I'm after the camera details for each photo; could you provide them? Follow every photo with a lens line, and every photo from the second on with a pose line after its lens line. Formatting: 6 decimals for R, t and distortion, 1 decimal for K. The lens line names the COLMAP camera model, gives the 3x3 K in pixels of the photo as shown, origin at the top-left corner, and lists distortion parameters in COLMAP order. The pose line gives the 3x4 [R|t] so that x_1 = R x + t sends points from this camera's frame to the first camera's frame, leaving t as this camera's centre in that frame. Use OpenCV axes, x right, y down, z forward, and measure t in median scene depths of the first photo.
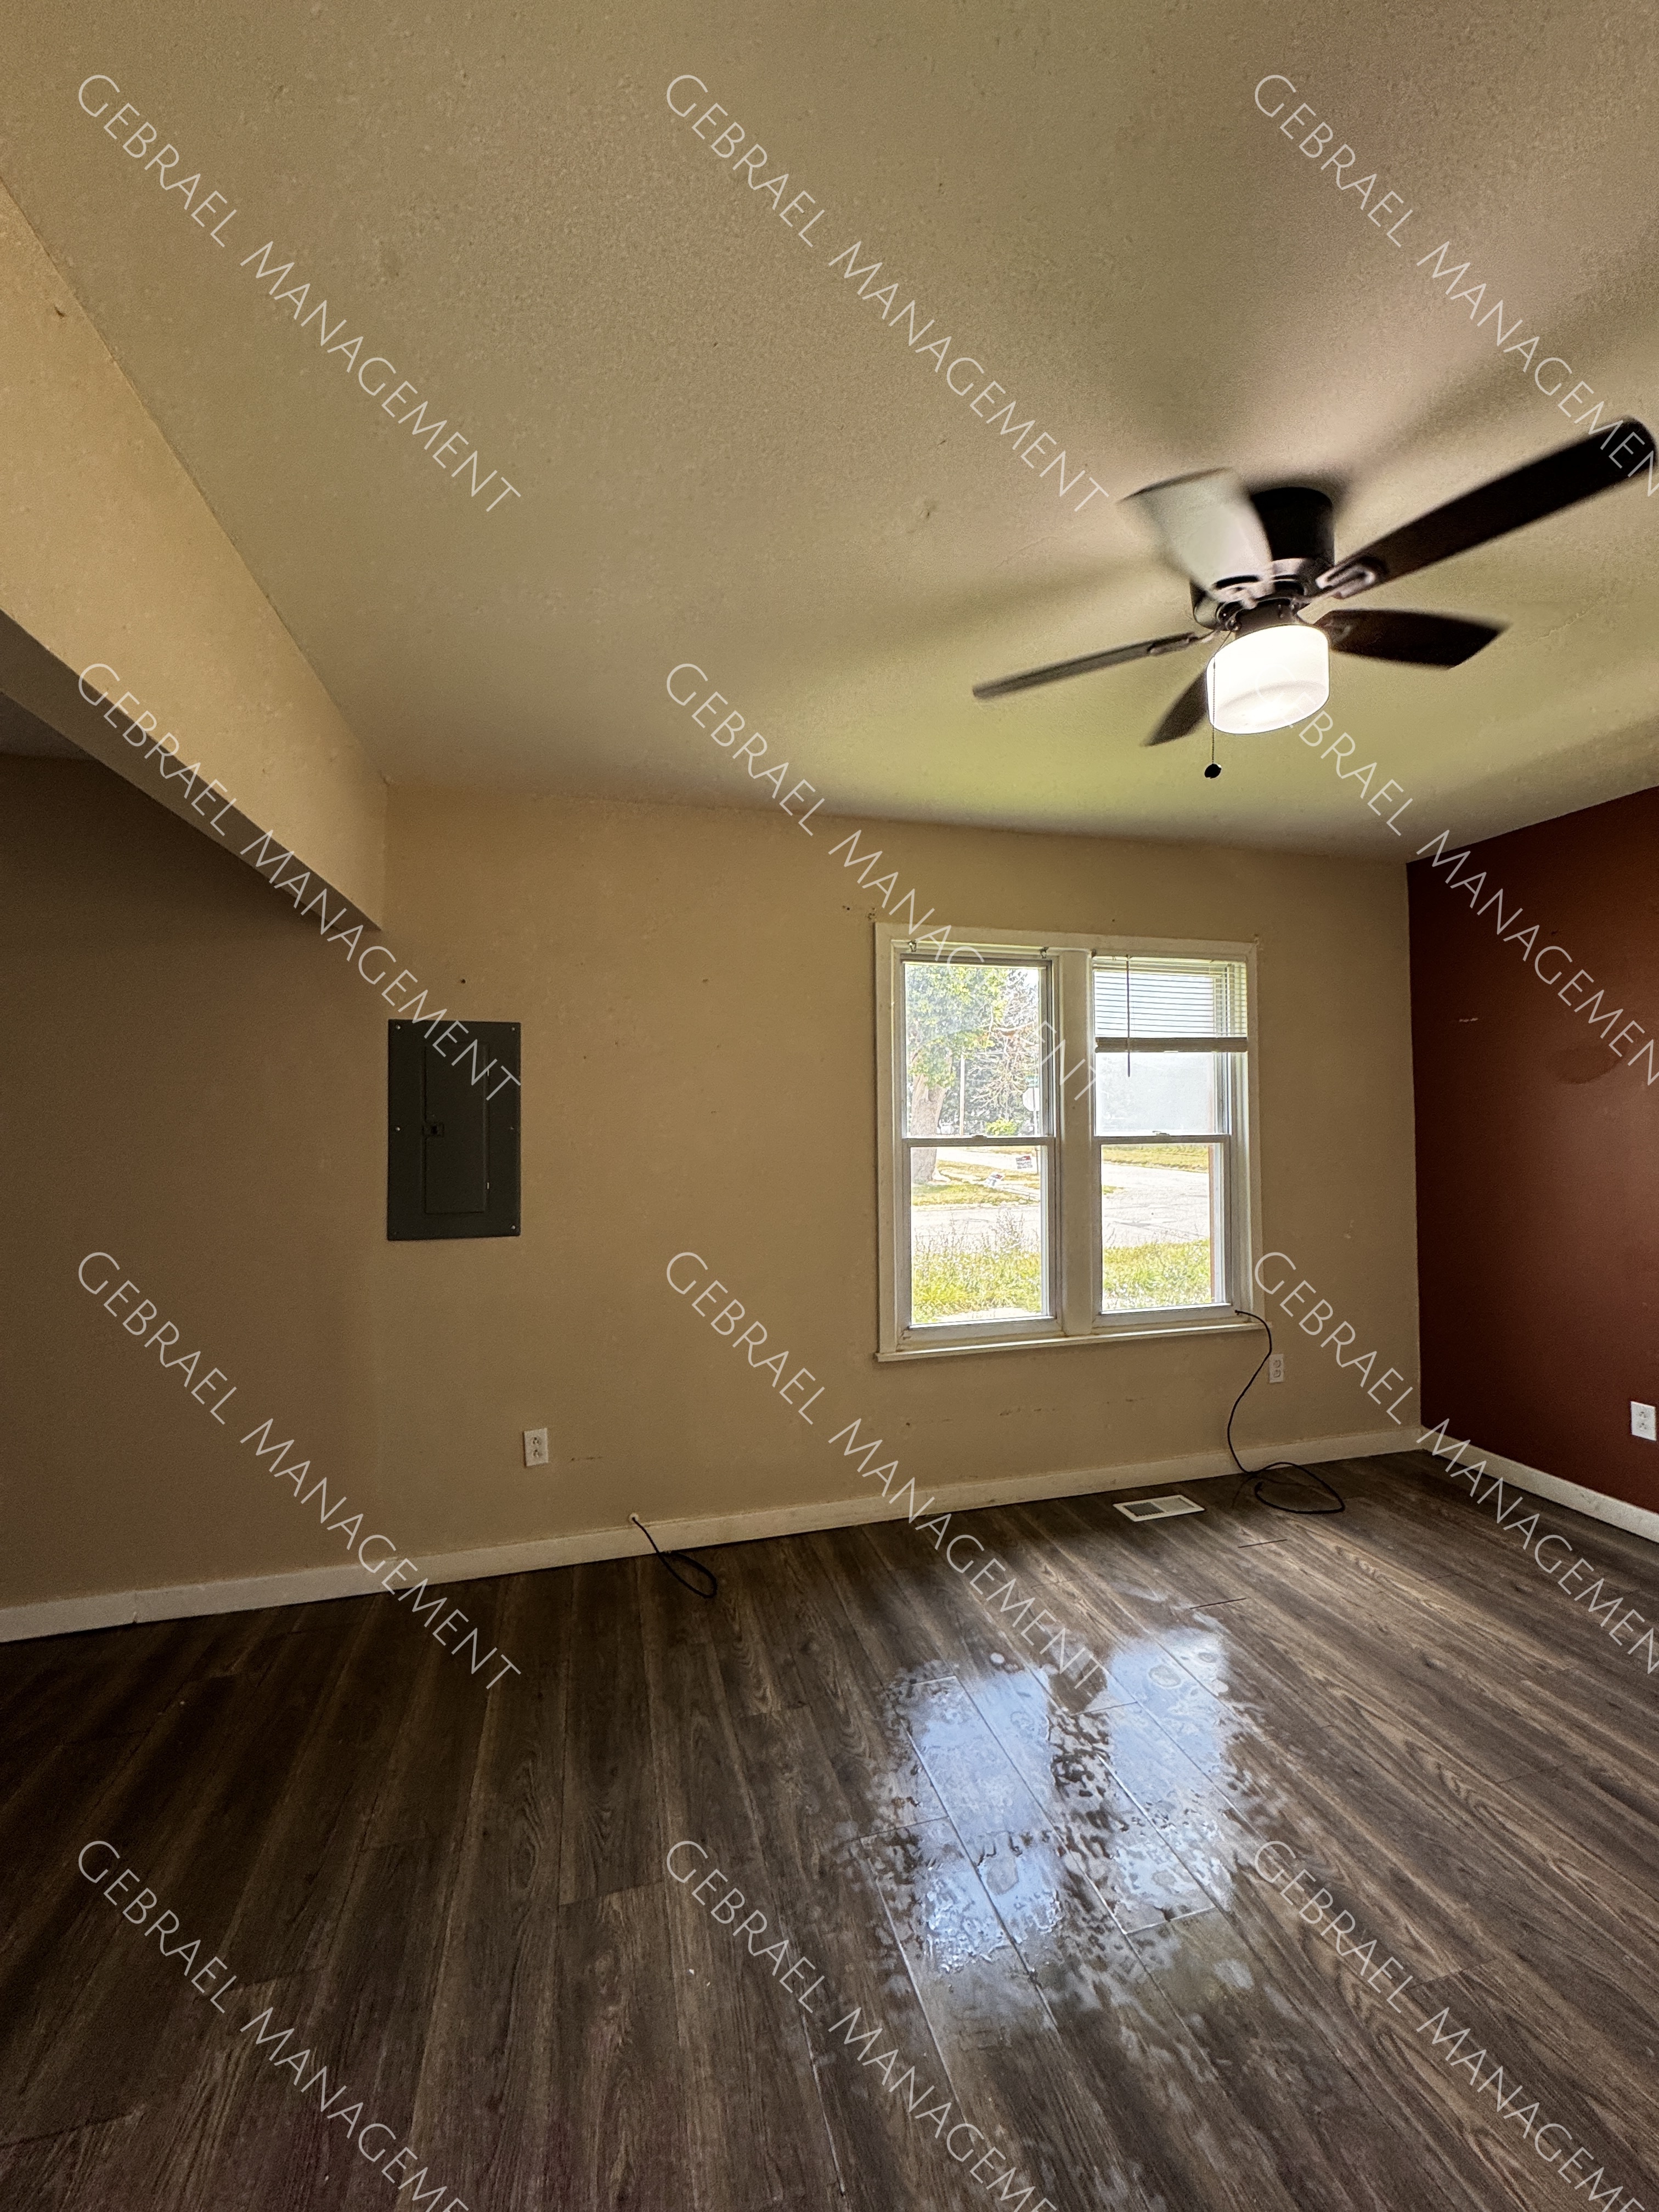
lens RADIAL K [[880.9, 0, 824.3], [0, 880.9, 1105.4], [0, 0, 1]] dist [-0.004656, -0.000477]
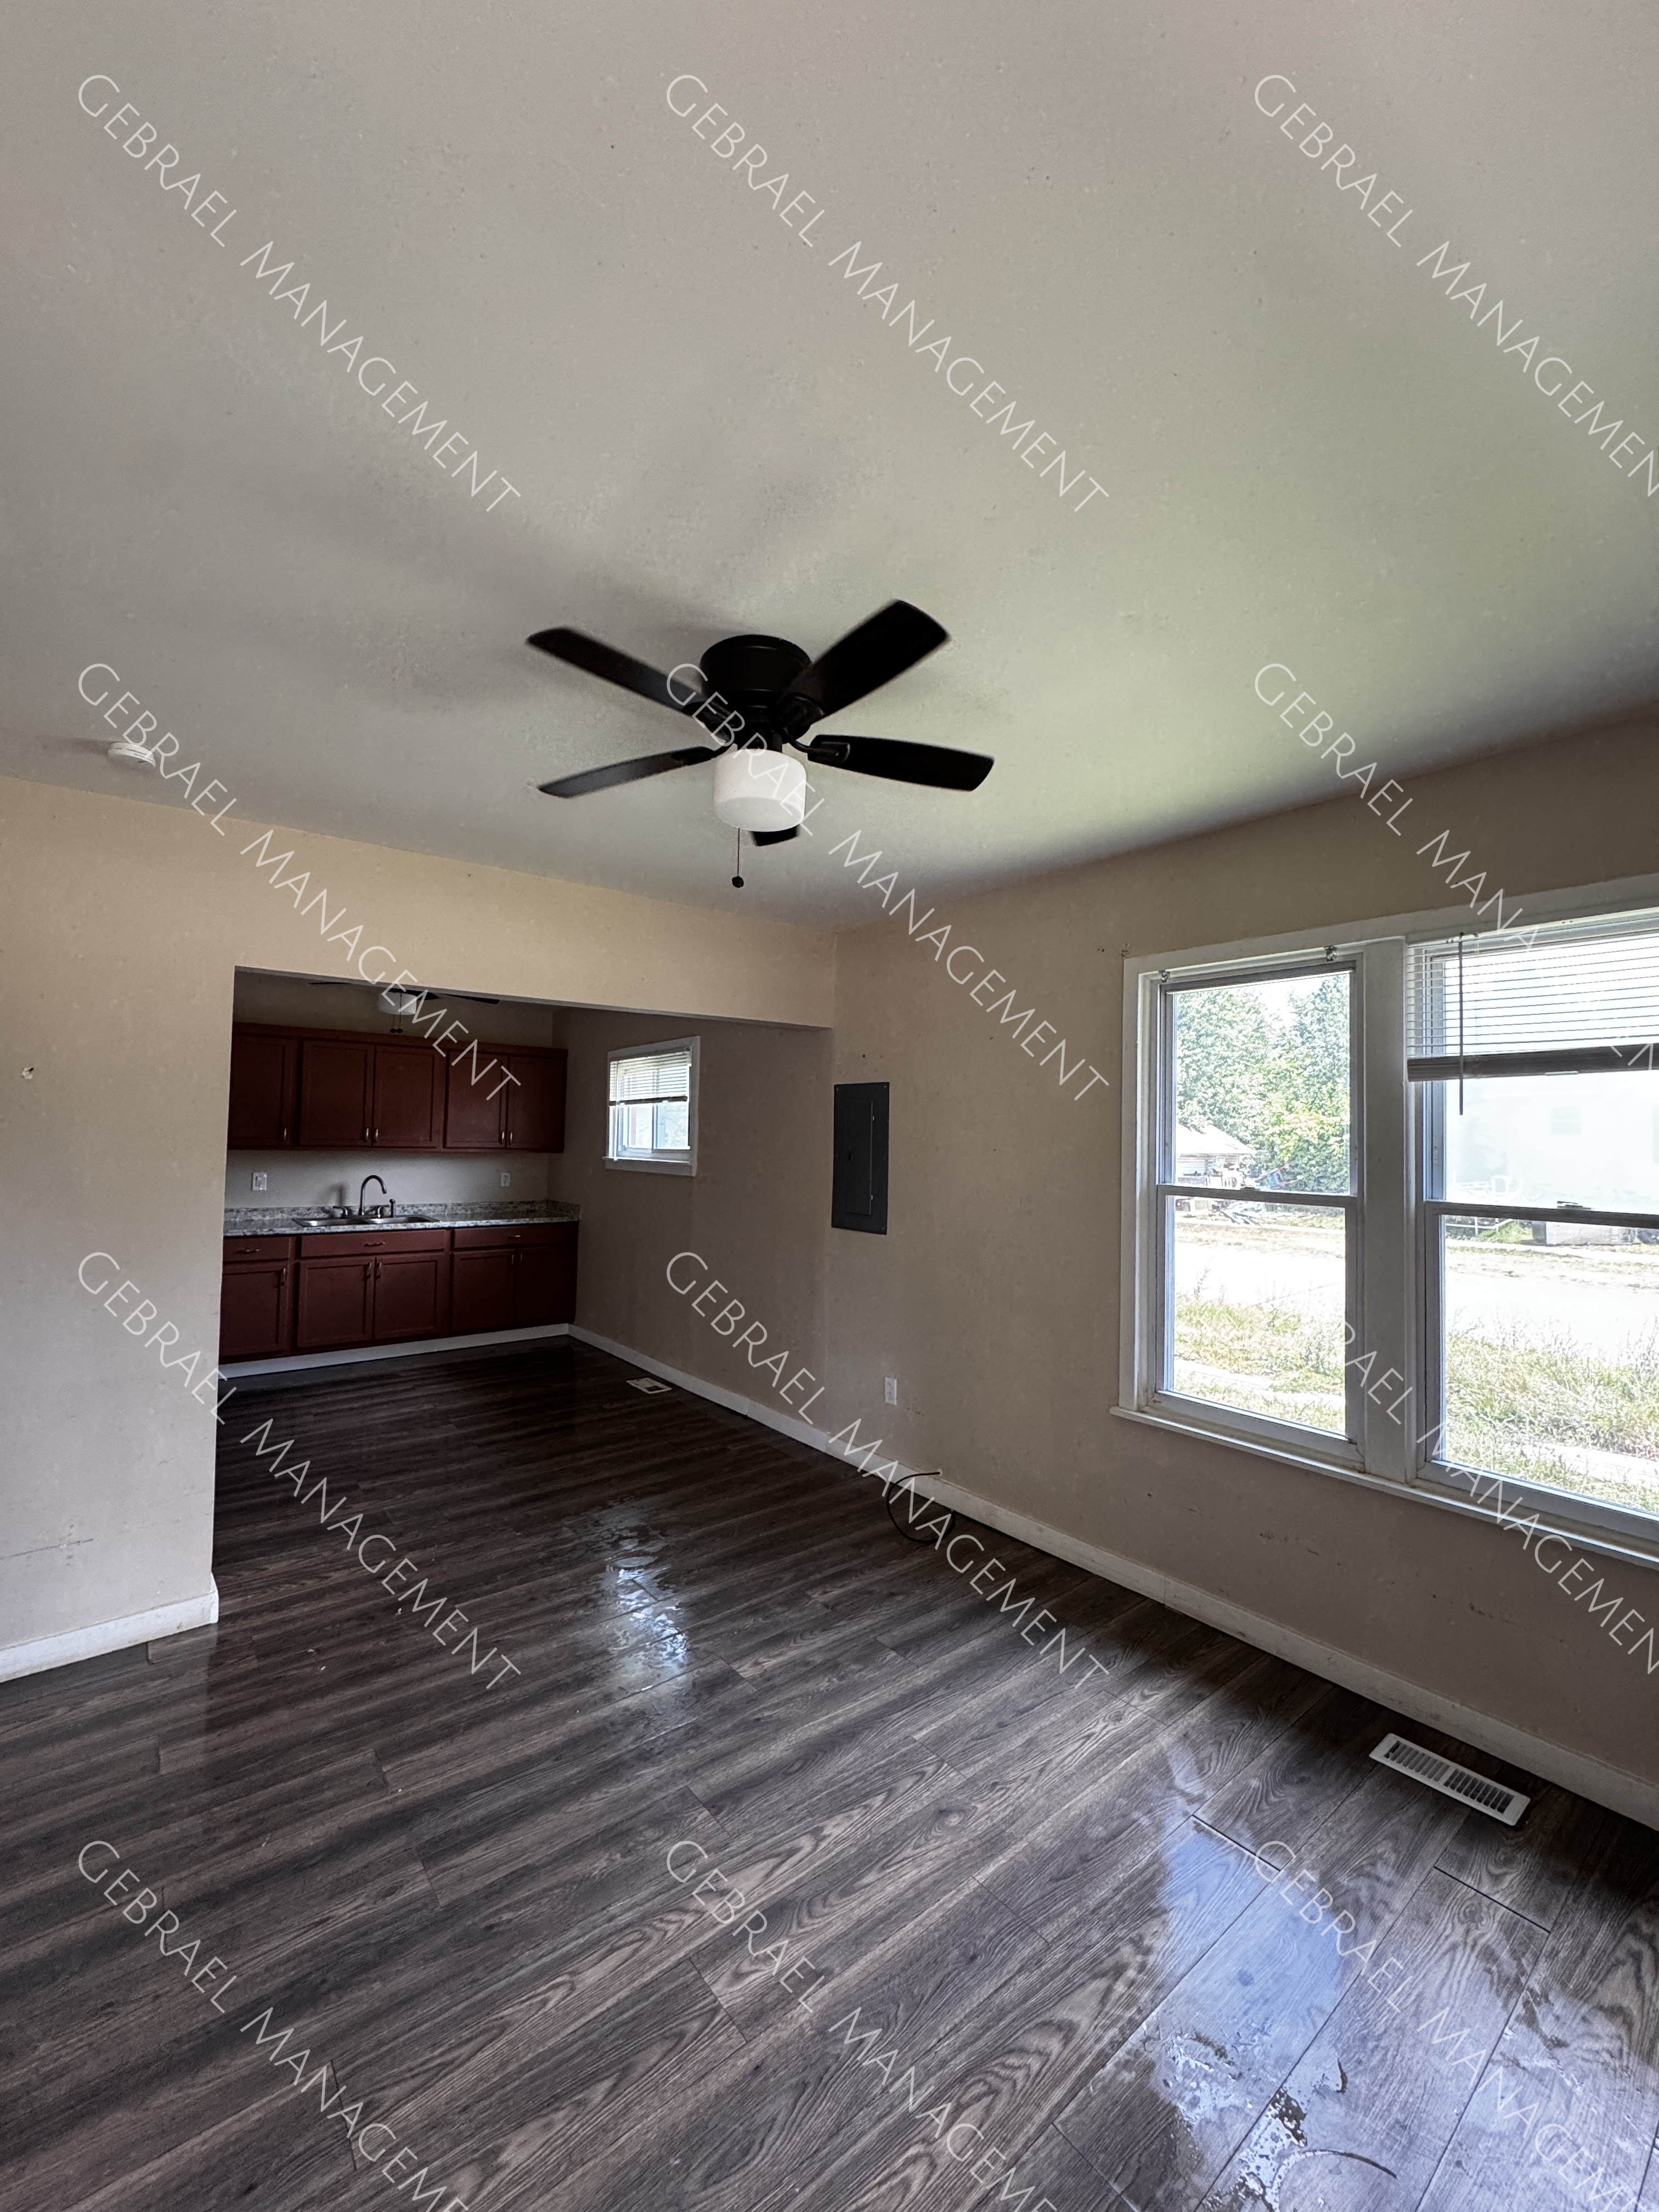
lens RADIAL K [[880.9, 0, 832.3], [0, 880.9, 1108.8], [0, 0, 1]] dist [-0.004656, -0.000477]
pose [[0.407609, -0.014490, -0.913042, 0.879979], [-0.008124, 0.999777, -0.019493, -0.023677], [0.913120, 0.015363, 0.407400, 0.345081]]
